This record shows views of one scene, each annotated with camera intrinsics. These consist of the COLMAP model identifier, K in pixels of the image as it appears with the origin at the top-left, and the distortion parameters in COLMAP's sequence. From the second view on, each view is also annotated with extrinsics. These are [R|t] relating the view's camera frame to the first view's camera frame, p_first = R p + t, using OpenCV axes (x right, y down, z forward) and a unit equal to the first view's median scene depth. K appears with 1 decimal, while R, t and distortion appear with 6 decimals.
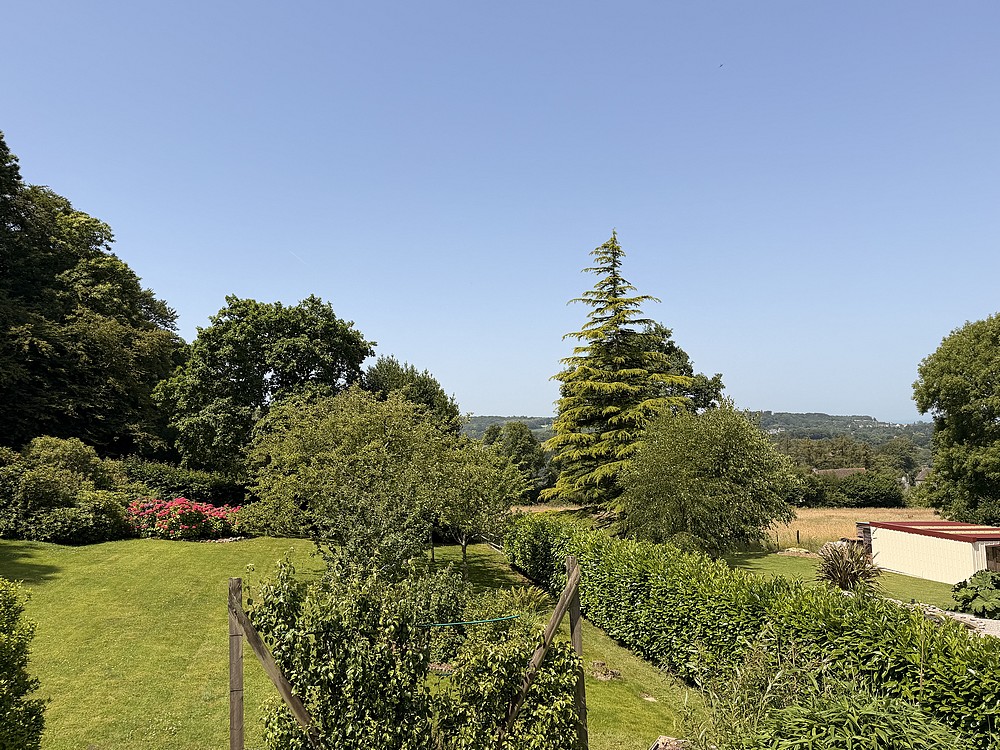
lens RADIAL K [[696.8, 0, 495.9], [0, 696.8, 370.5], [0, 0, 1]] dist [0.034568, -0.048865]
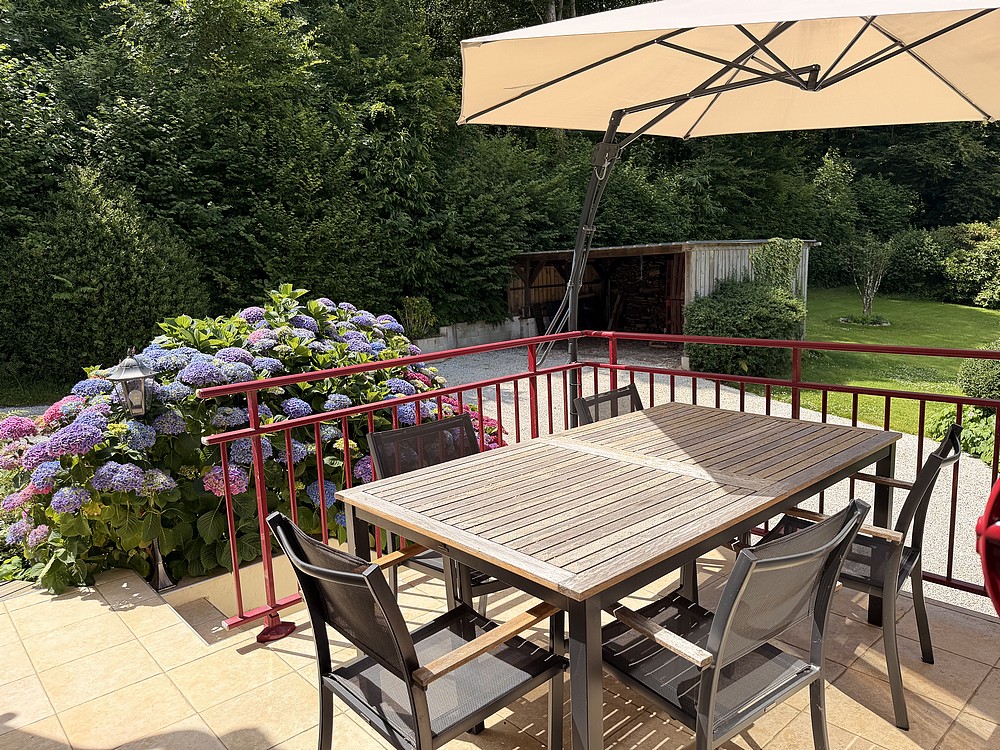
lens RADIAL K [[696.8, 0, 495.8], [0, 696.8, 381.7], [0, 0, 1]] dist [0.034568, -0.048865]
pose [[0.451405, 0.170652, -0.875849, -0.086748], [0.111937, 0.962959, 0.245316, 0.000781], [0.885270, -0.208777, 0.415583, -0.129404]]
